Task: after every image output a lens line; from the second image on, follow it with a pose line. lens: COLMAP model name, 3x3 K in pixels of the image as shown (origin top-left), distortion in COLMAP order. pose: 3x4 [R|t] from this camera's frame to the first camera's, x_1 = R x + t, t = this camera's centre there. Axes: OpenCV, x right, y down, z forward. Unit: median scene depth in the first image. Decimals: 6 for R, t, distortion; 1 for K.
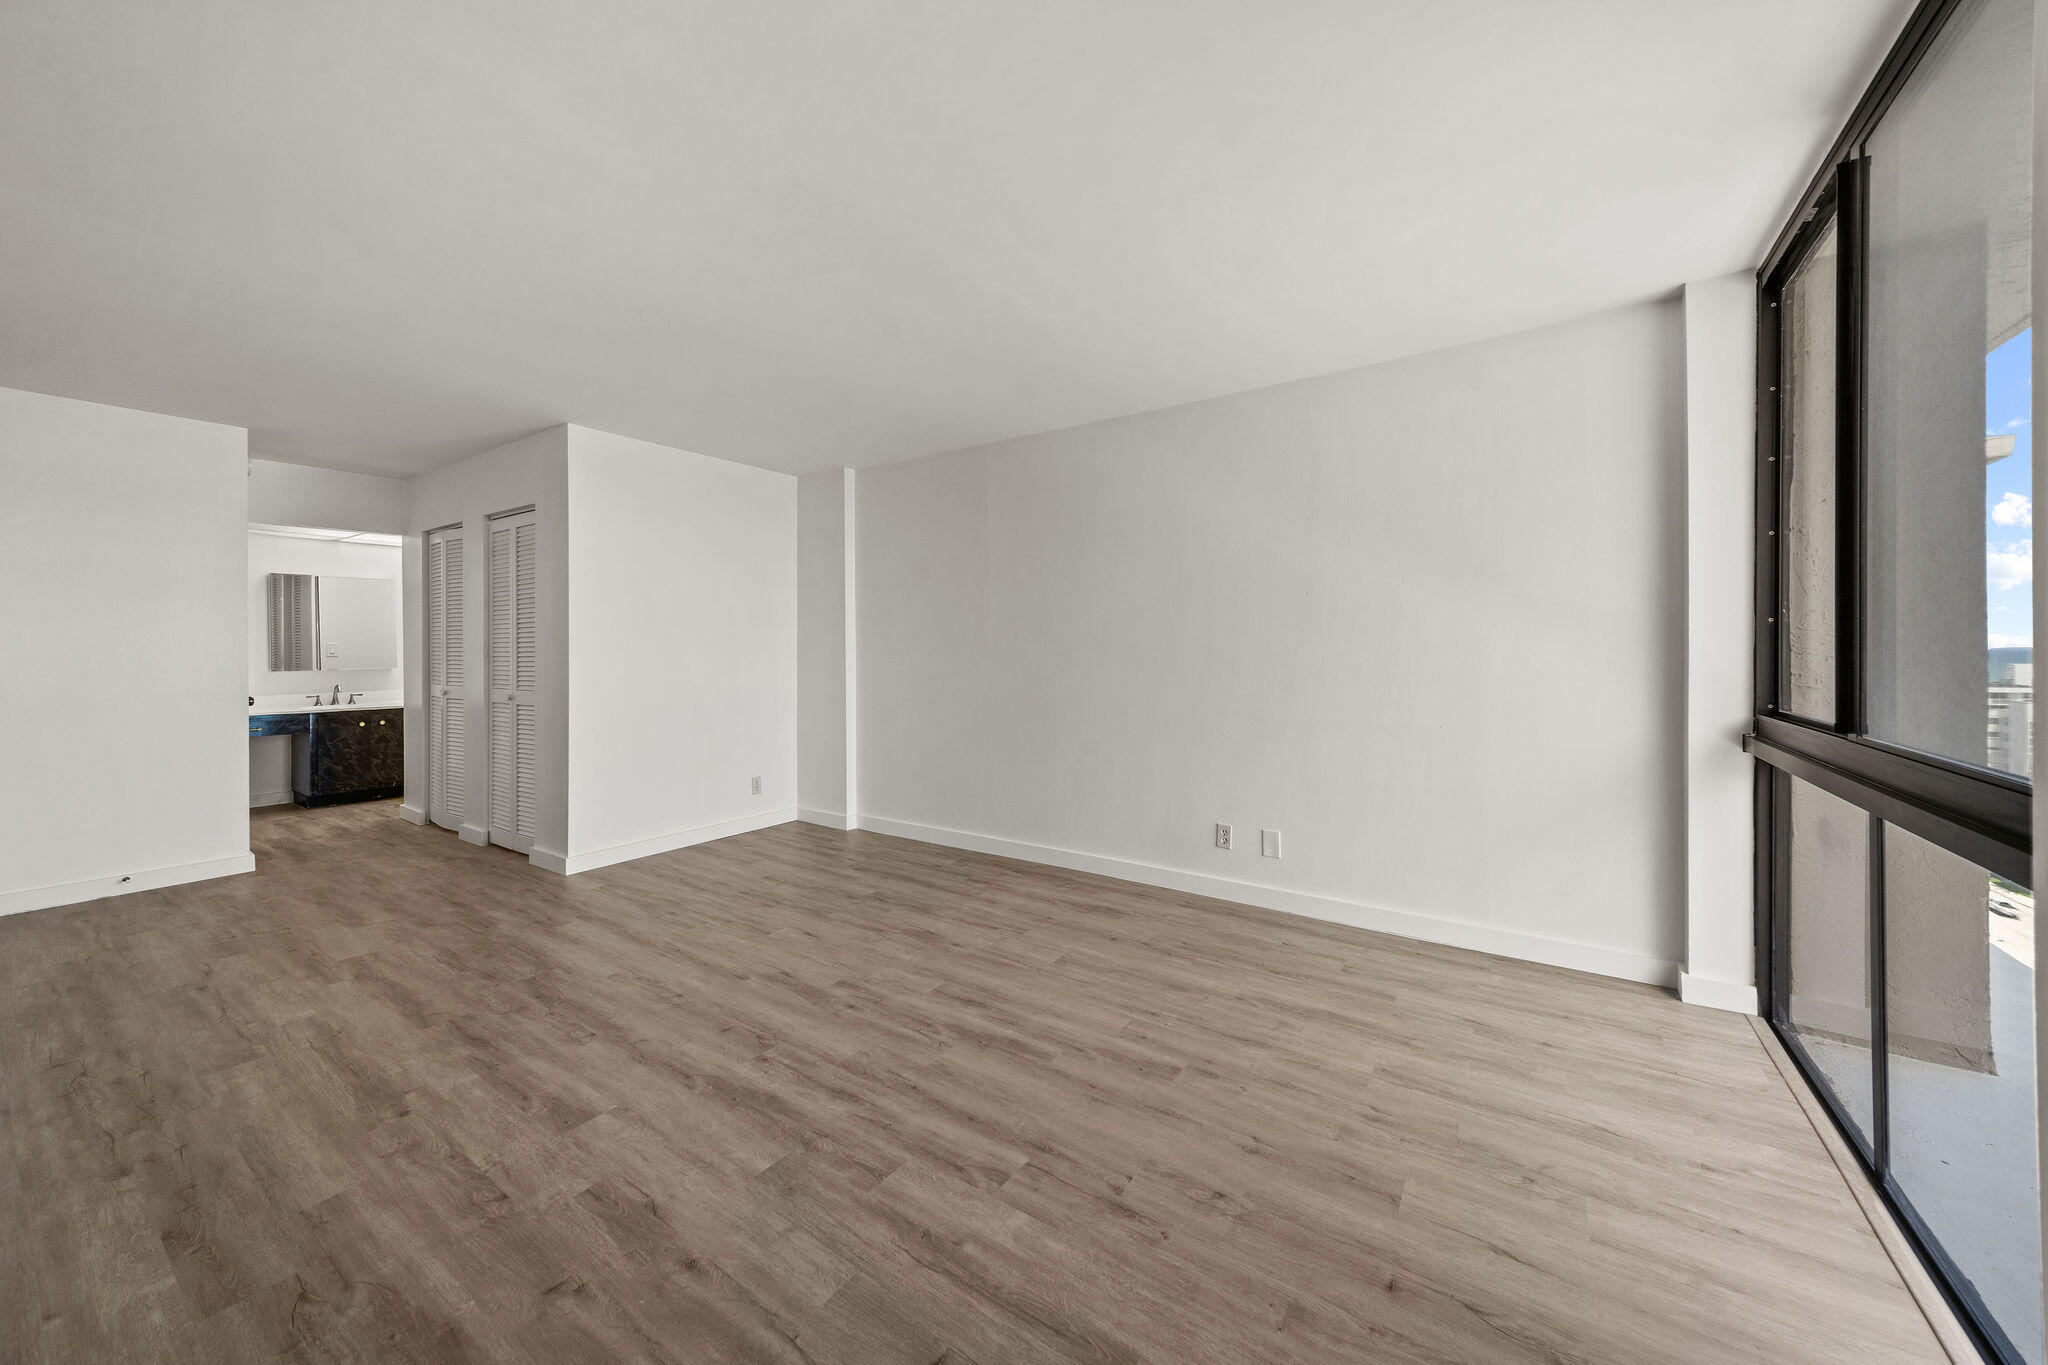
lens RADIAL K [[747.0, 0, 973.5], [0, 747.0, 645.0], [0, 0, 1]] dist [0.011271, 0.000100]
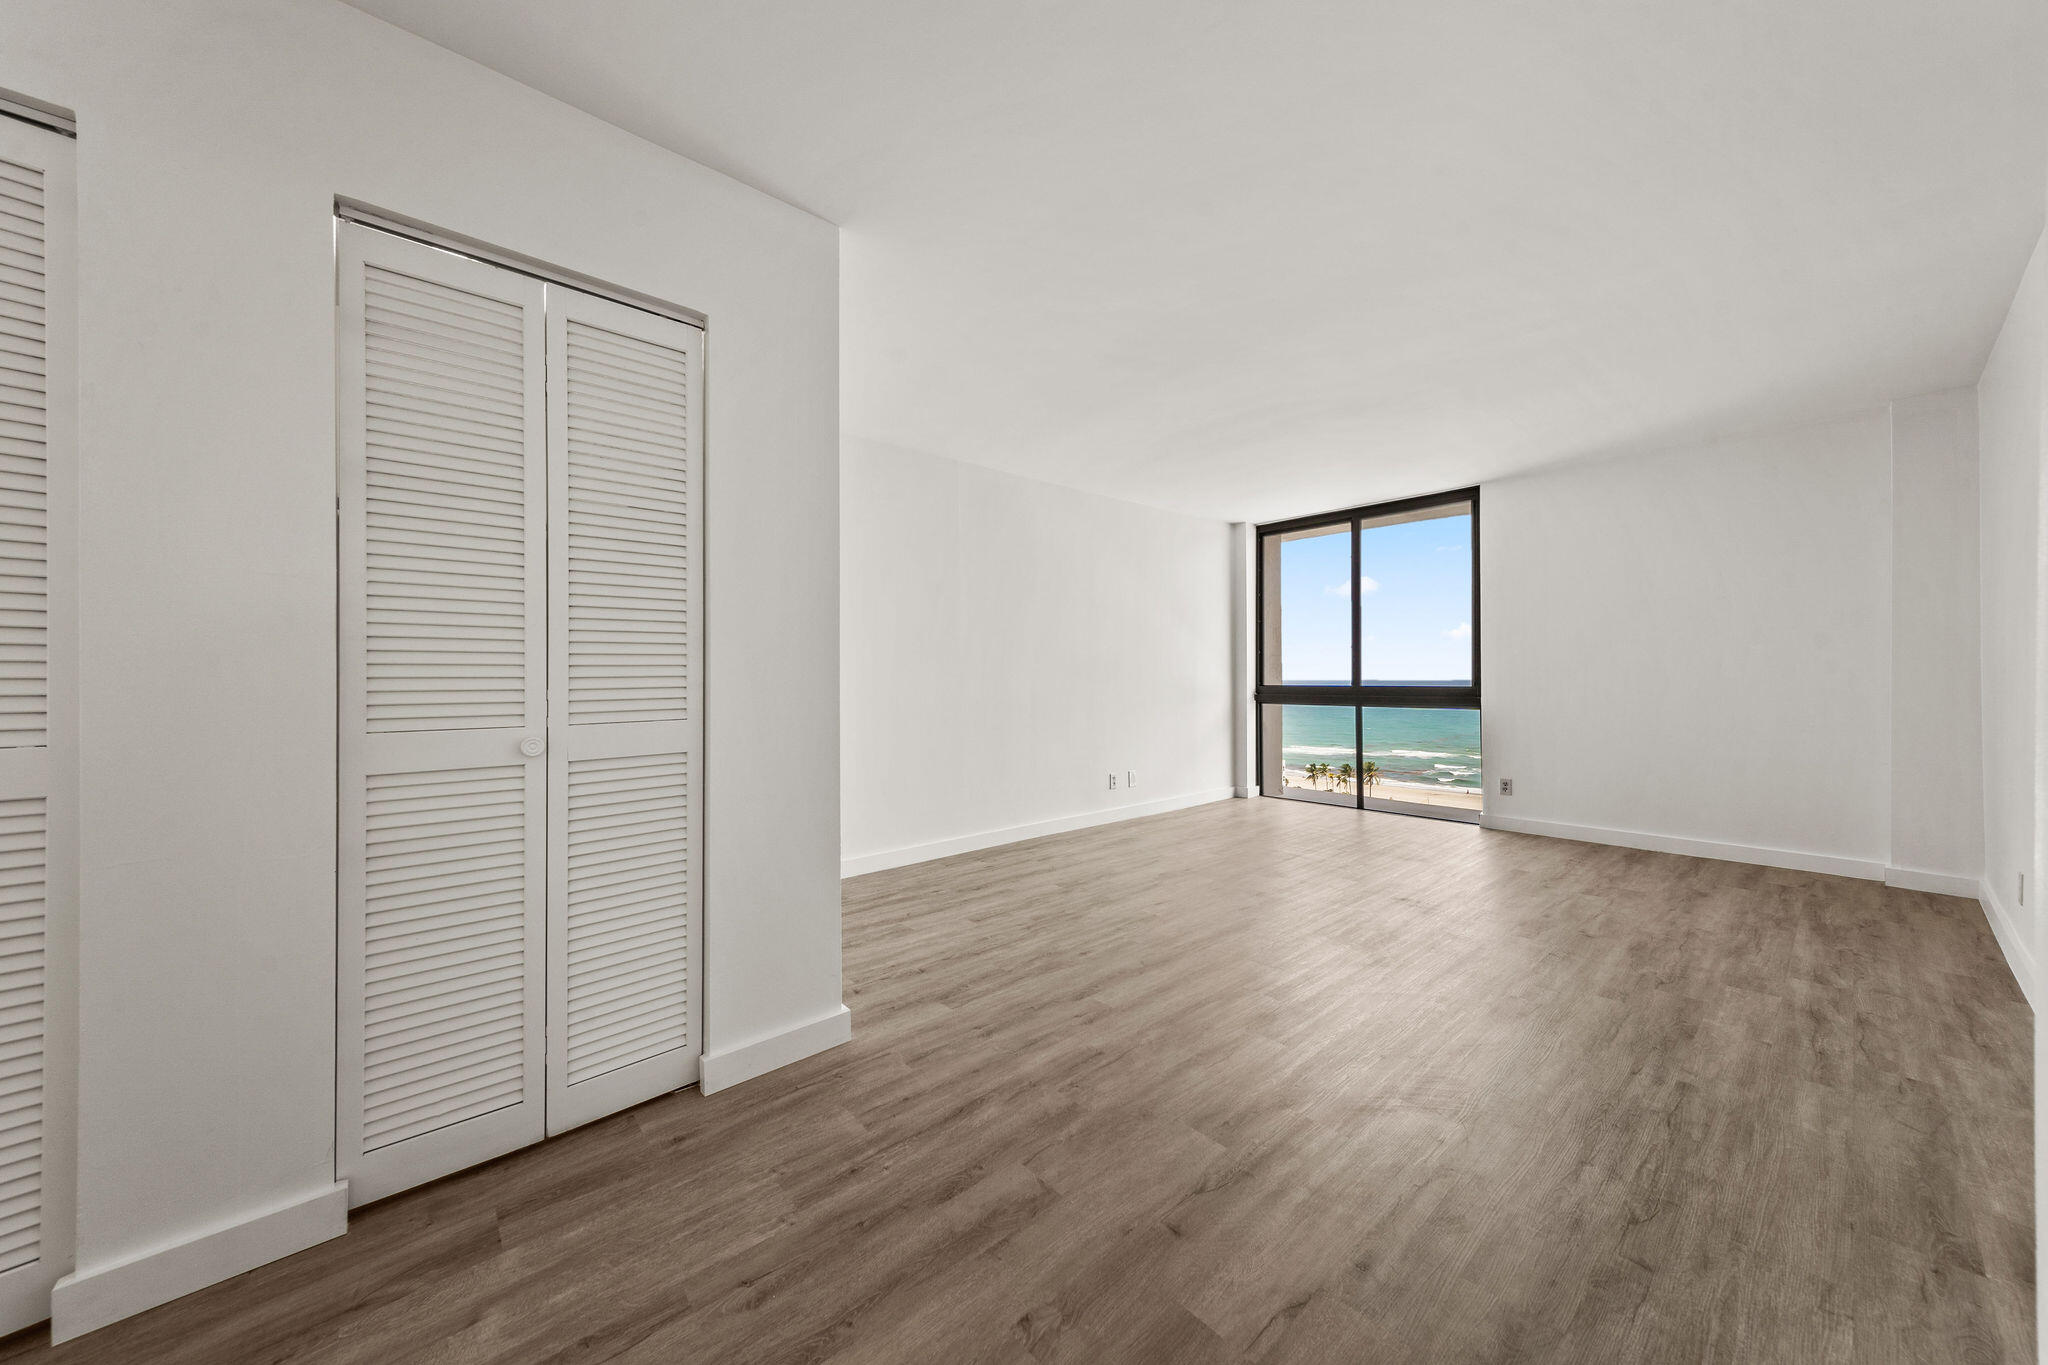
lens RADIAL K [[718.0, 0, 1033.4], [0, 718.0, 672.5], [0, 0, 1]] dist [-0.002661, -0.000243]
pose [[0.219793, 0.008099, 0.975513, -1.347419], [0.008573, 0.999911, -0.010234, 0.051328], [-0.975509, 0.010612, 0.219704, 0.969180]]
